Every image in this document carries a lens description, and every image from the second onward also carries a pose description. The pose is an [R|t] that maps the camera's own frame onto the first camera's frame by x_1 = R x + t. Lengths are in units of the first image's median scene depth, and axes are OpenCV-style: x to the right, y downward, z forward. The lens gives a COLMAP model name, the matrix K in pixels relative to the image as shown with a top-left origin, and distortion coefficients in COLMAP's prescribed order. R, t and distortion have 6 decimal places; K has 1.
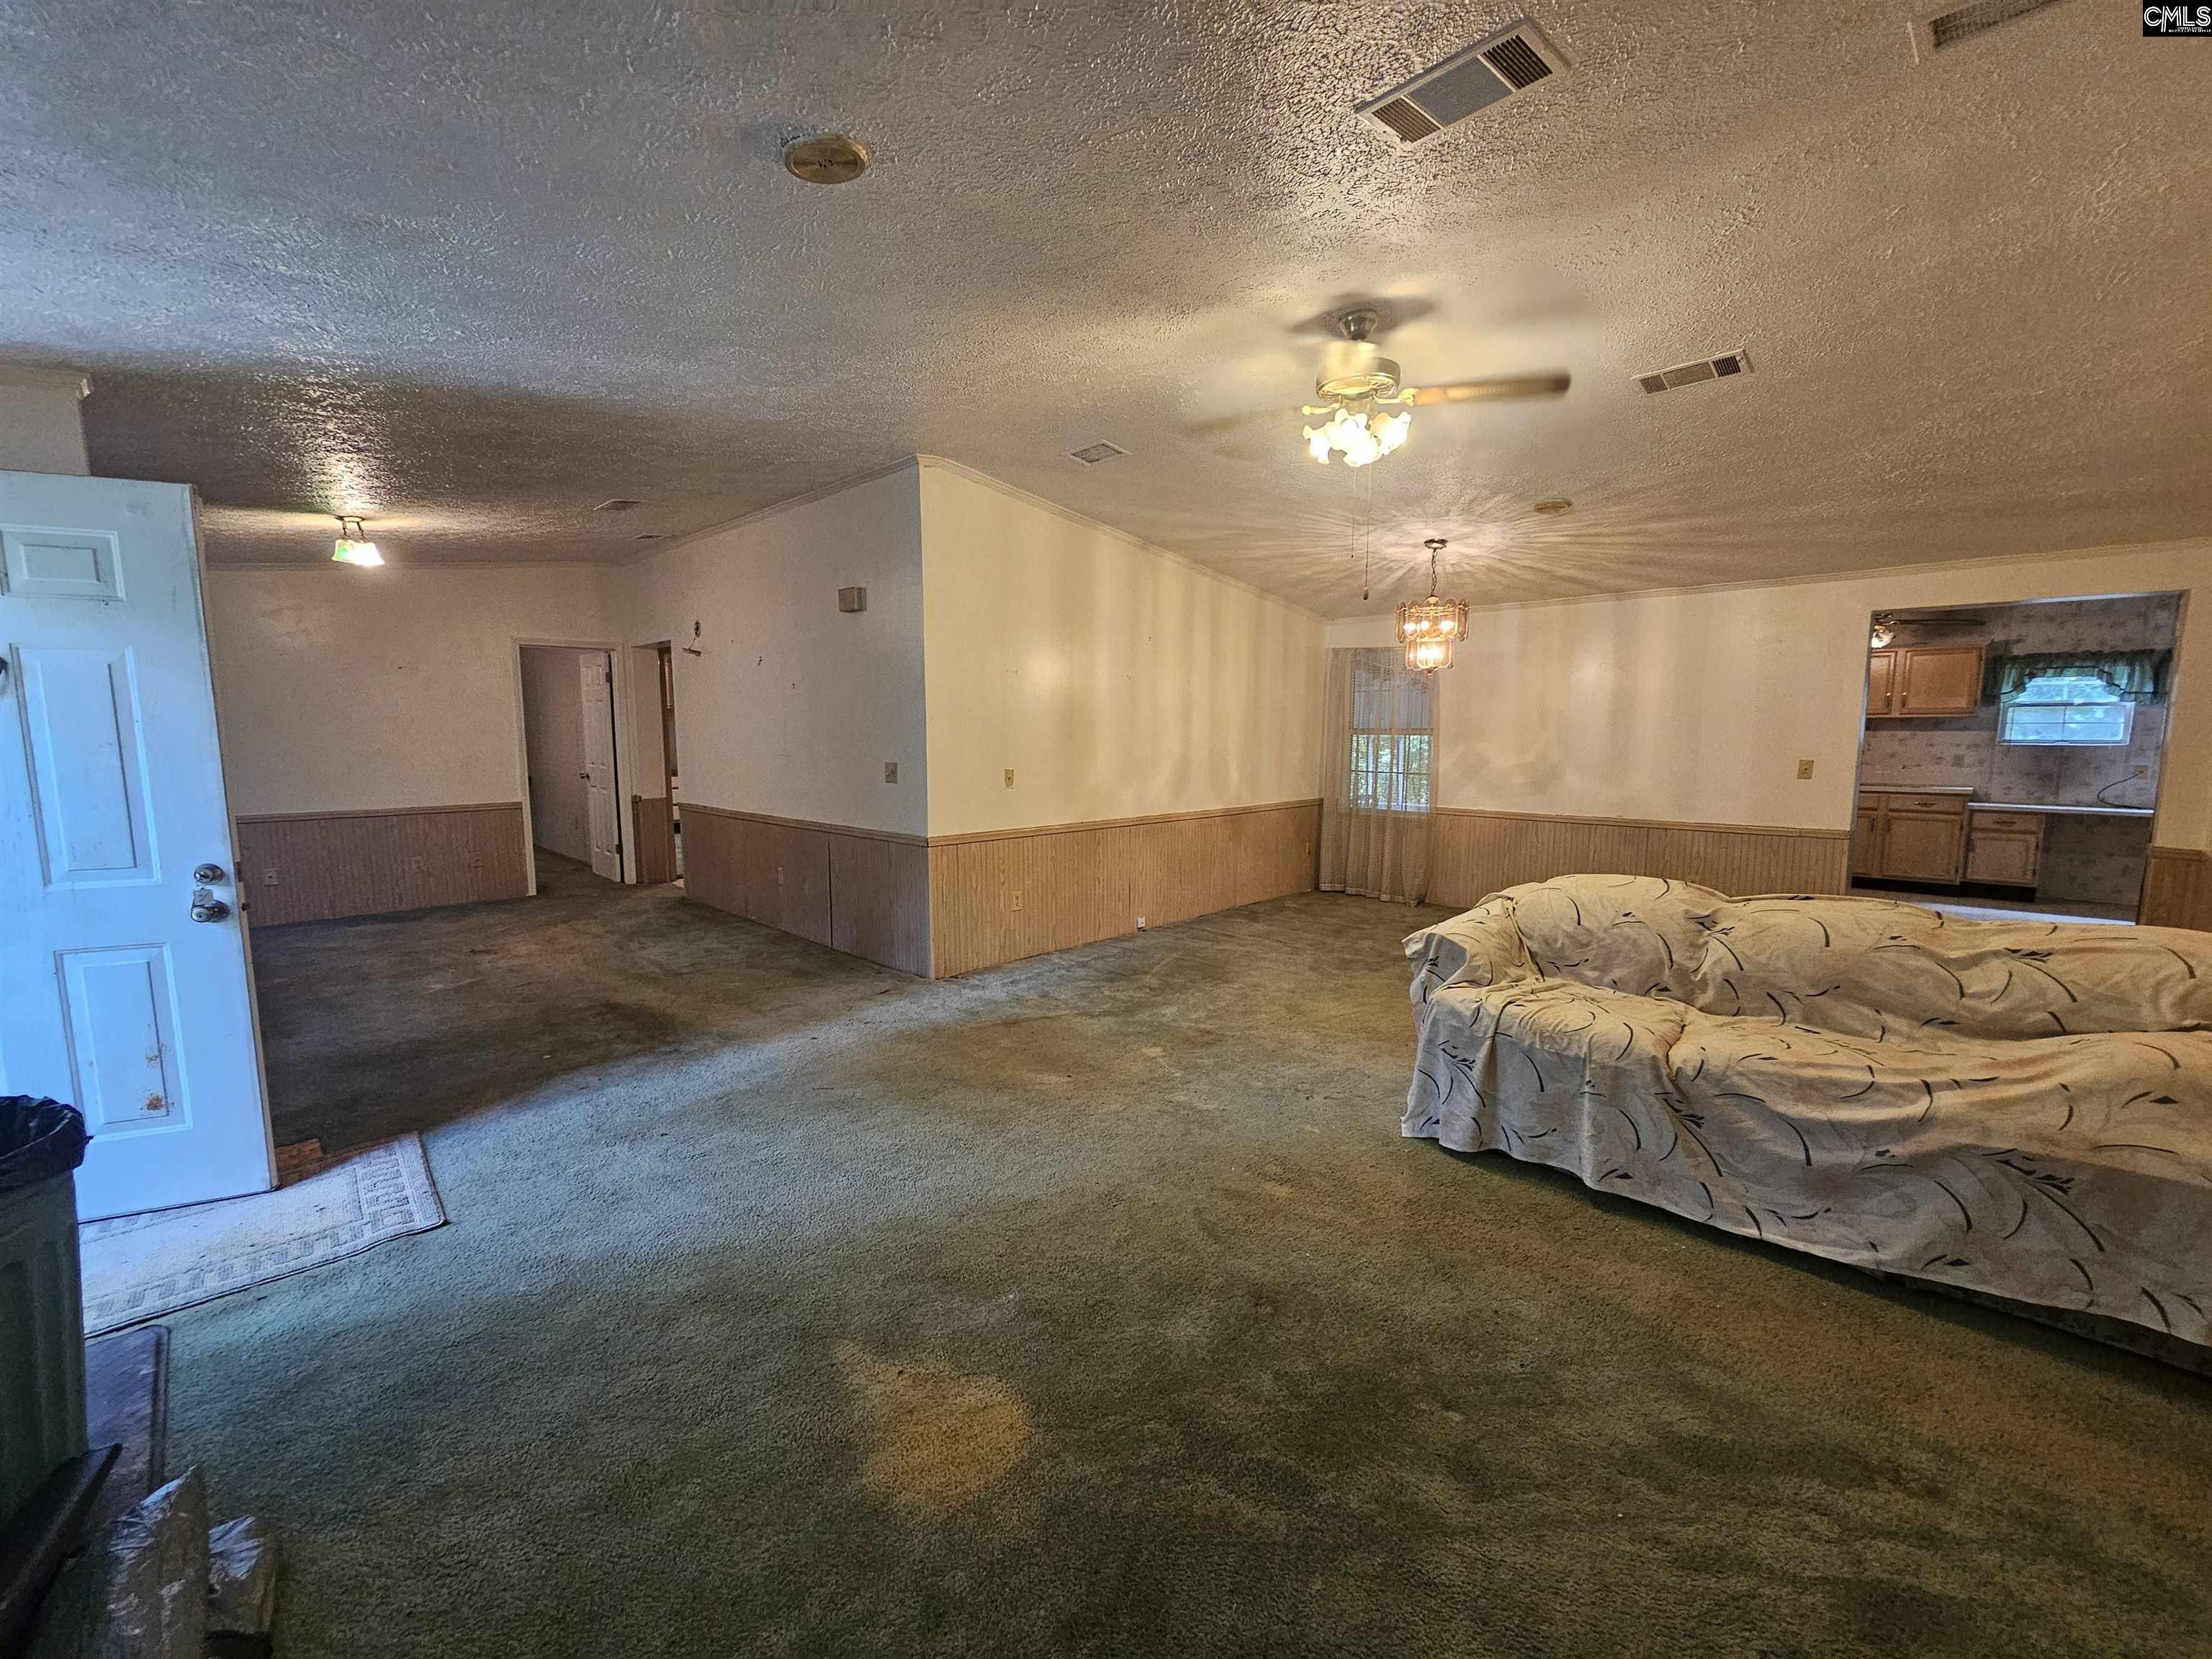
lens RADIAL K [[908.0, 0, 1096.4], [0, 908.0, 839.6], [0, 0, 1]] dist [-0.005874, 0.001303]
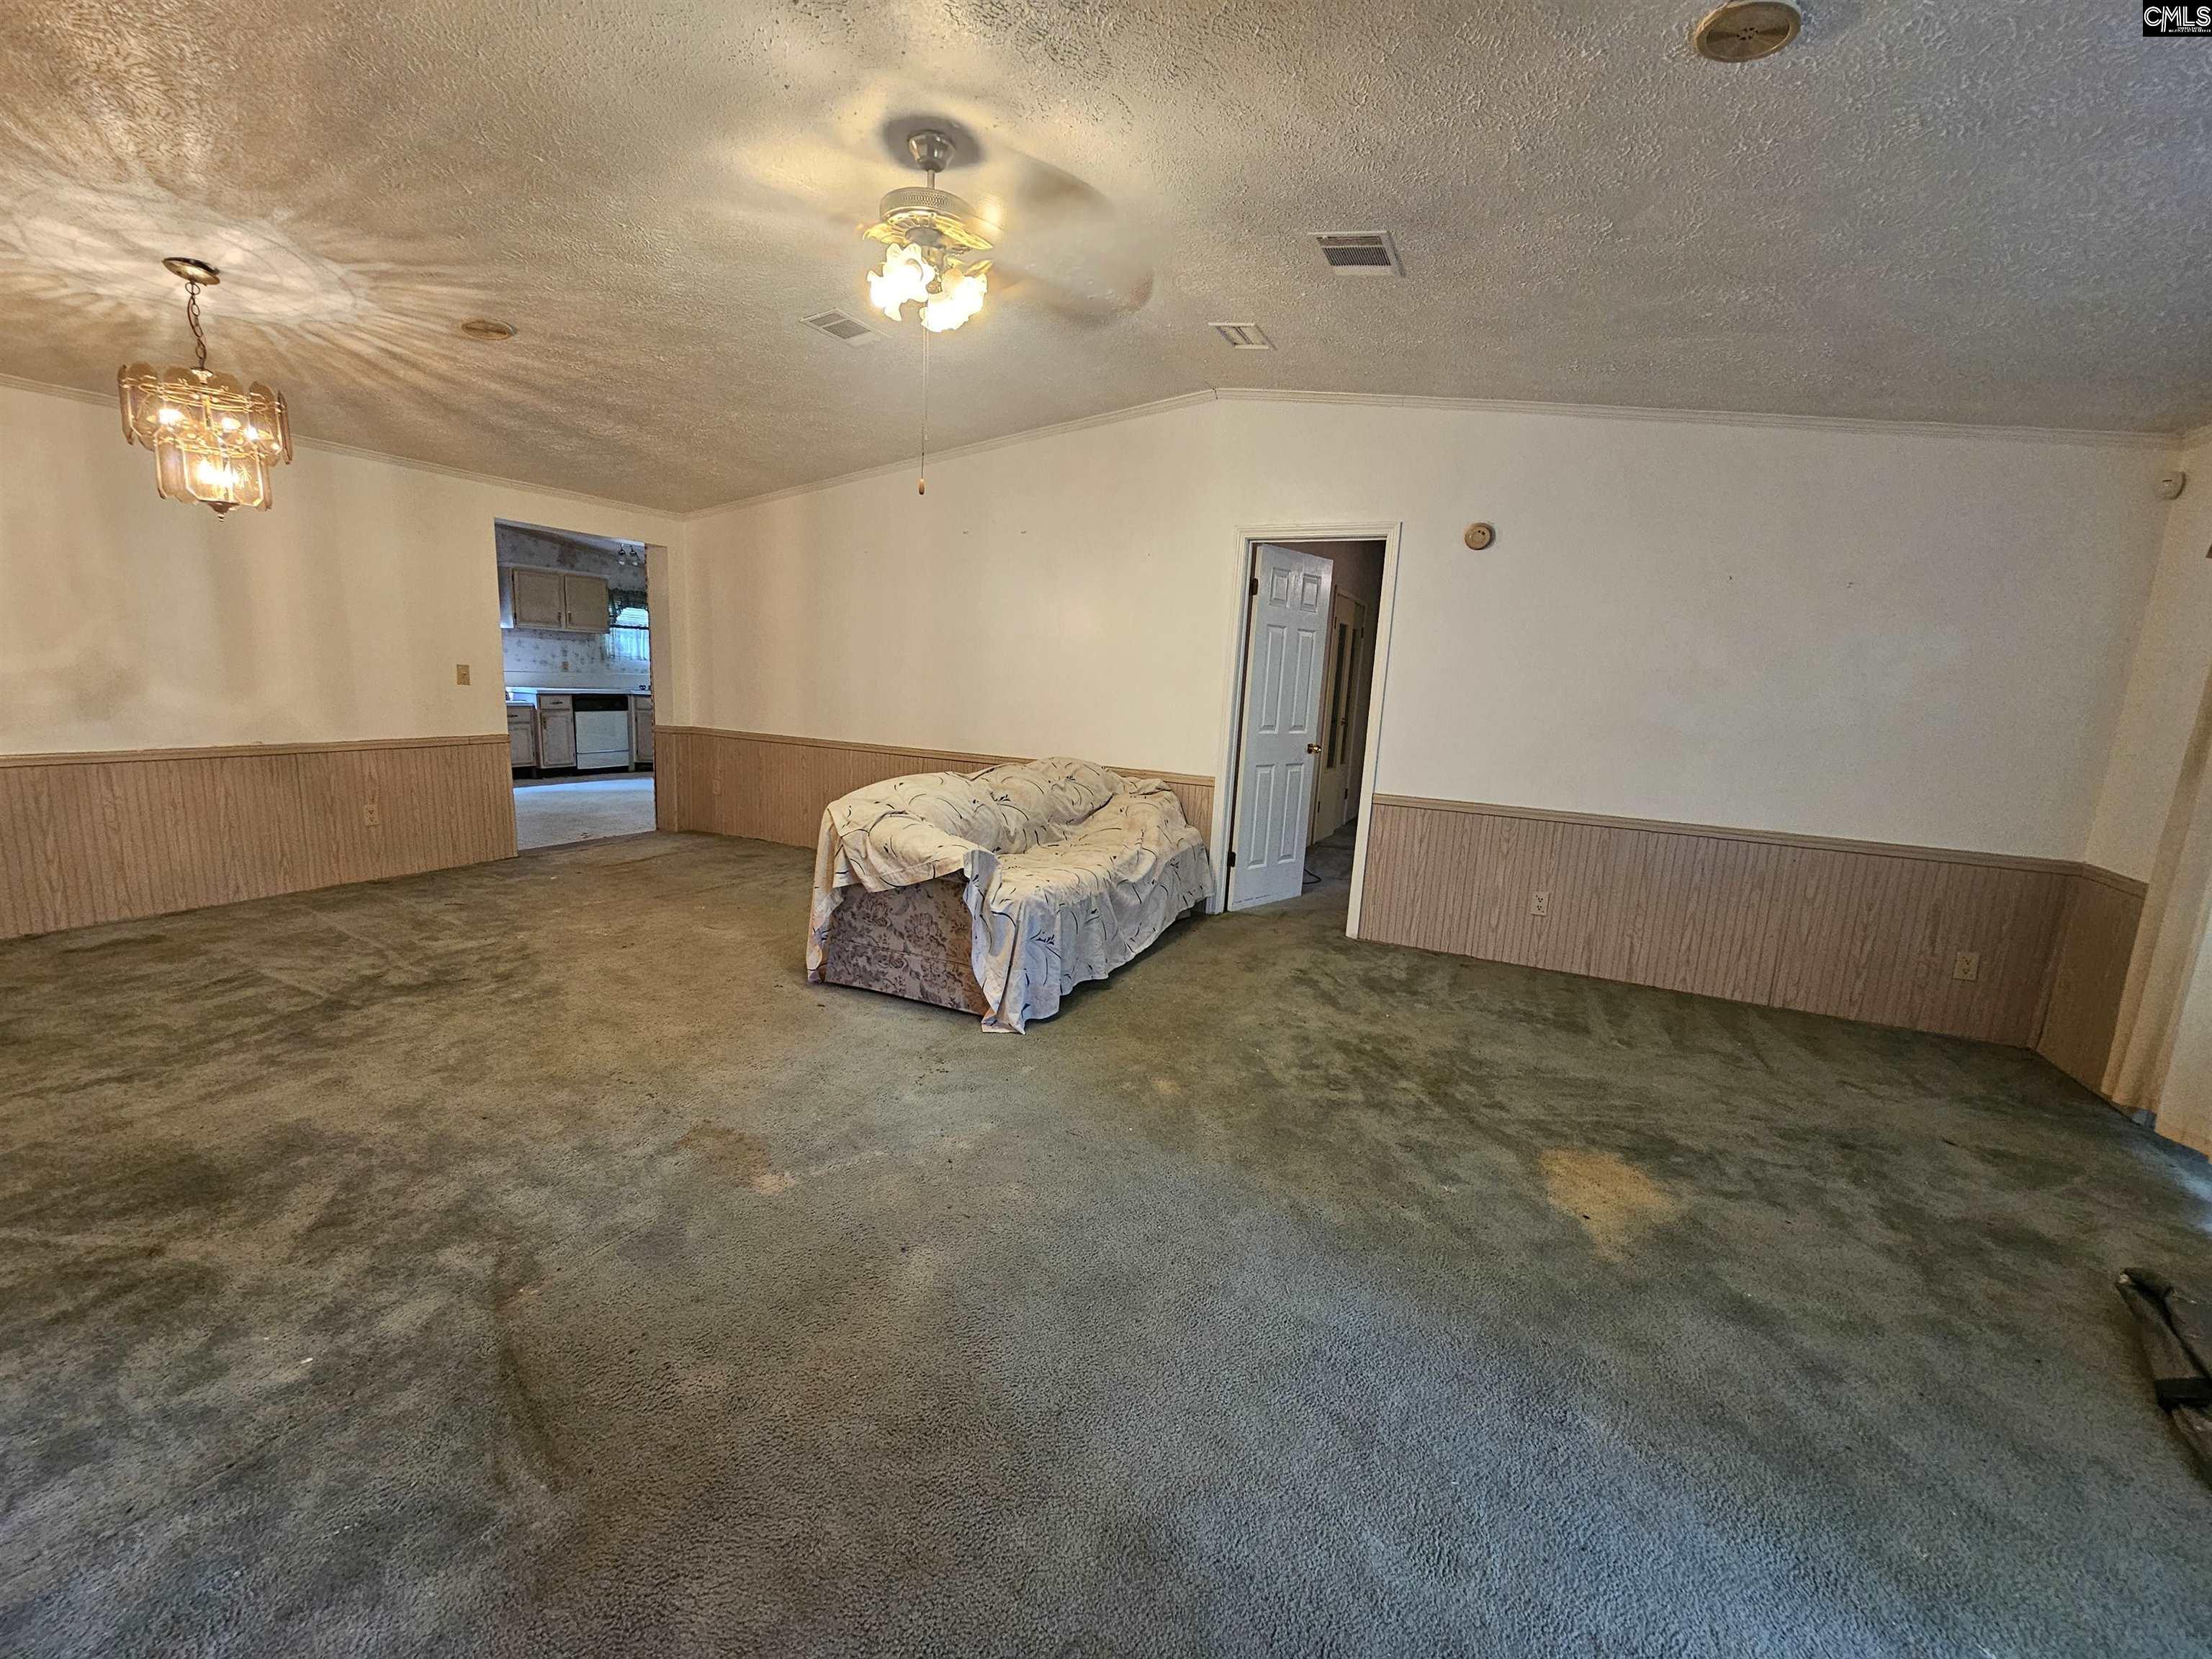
lens RADIAL K [[908.0, 0, 1091.4], [0, 908.0, 844.0], [0, 0, 1]] dist [-0.005874, 0.001303]
pose [[-0.306769, -0.188613, 0.932908, -0.260103], [0.066472, 0.973529, 0.218684, -0.049267], [-0.949460, 0.129098, -0.286111, 0.480666]]
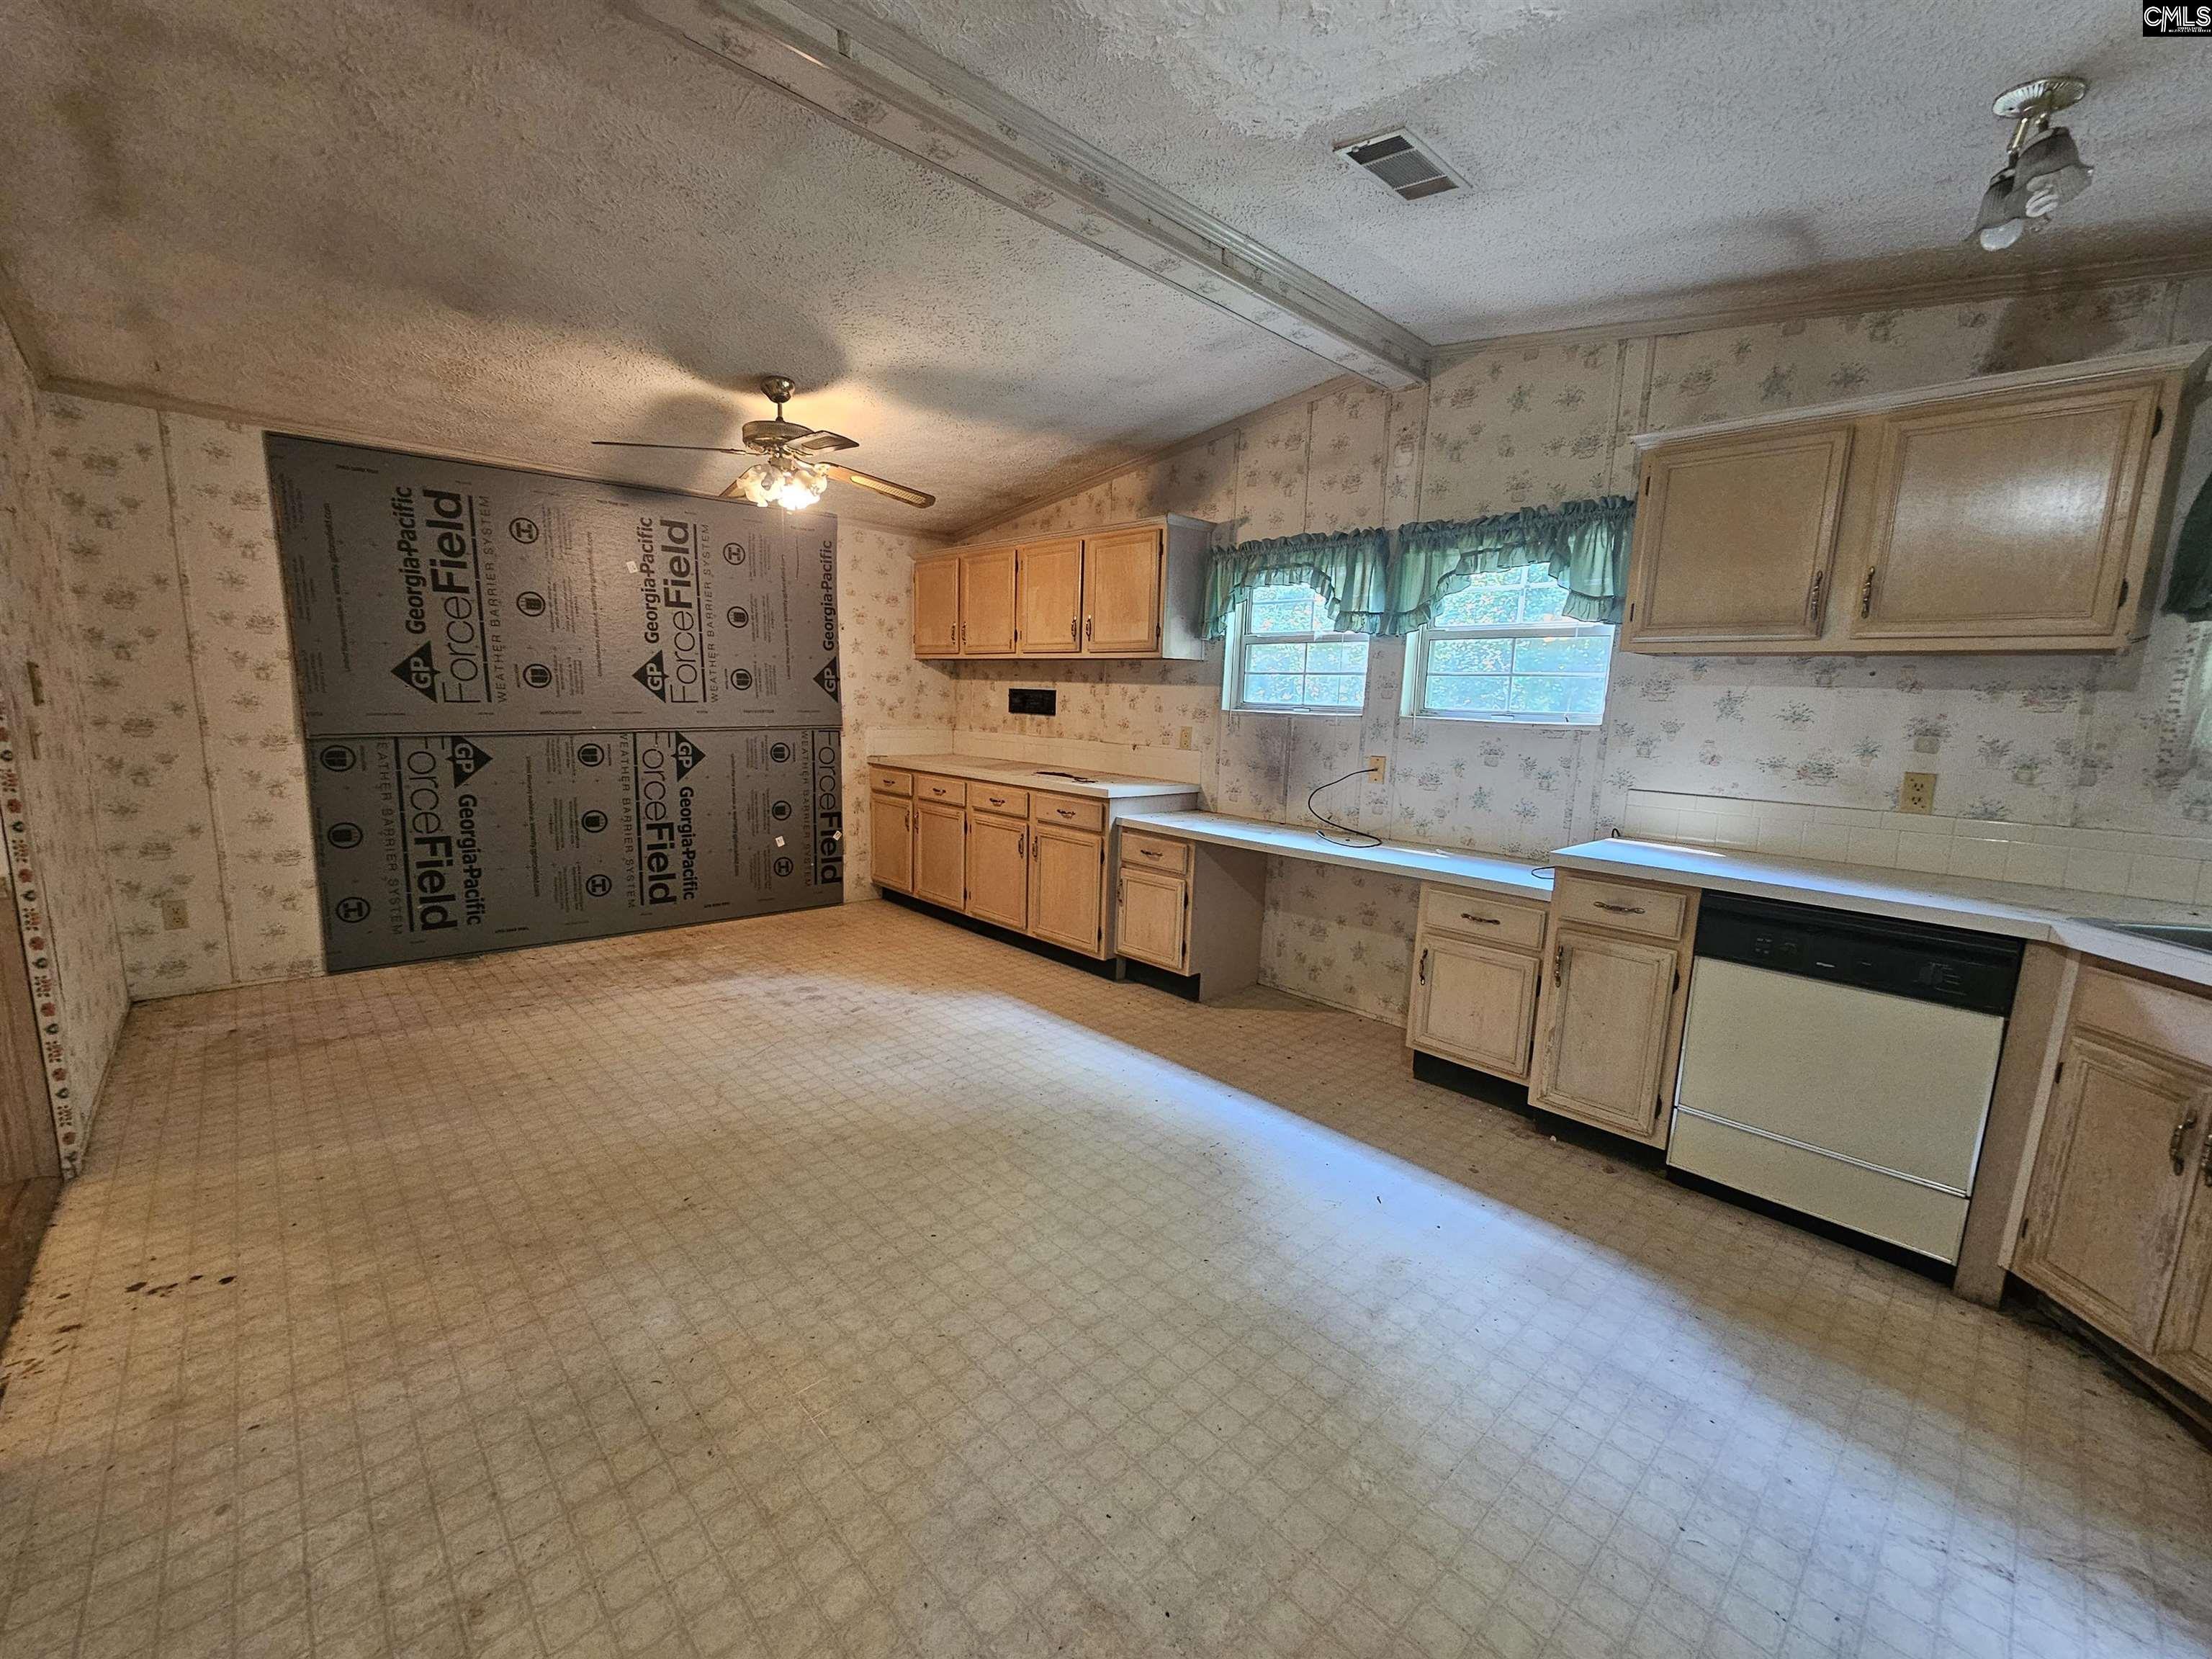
lens RADIAL K [[908.0, 0, 1090.4], [0, 908.0, 838.1], [0, 0, 1]] dist [-0.005874, 0.001303]
pose [[0.998785, 0.037820, -0.031605, 0.966863], [-0.036491, 0.998466, 0.041631, -0.048548], [0.033131, -0.040427, 0.998633, 0.449415]]
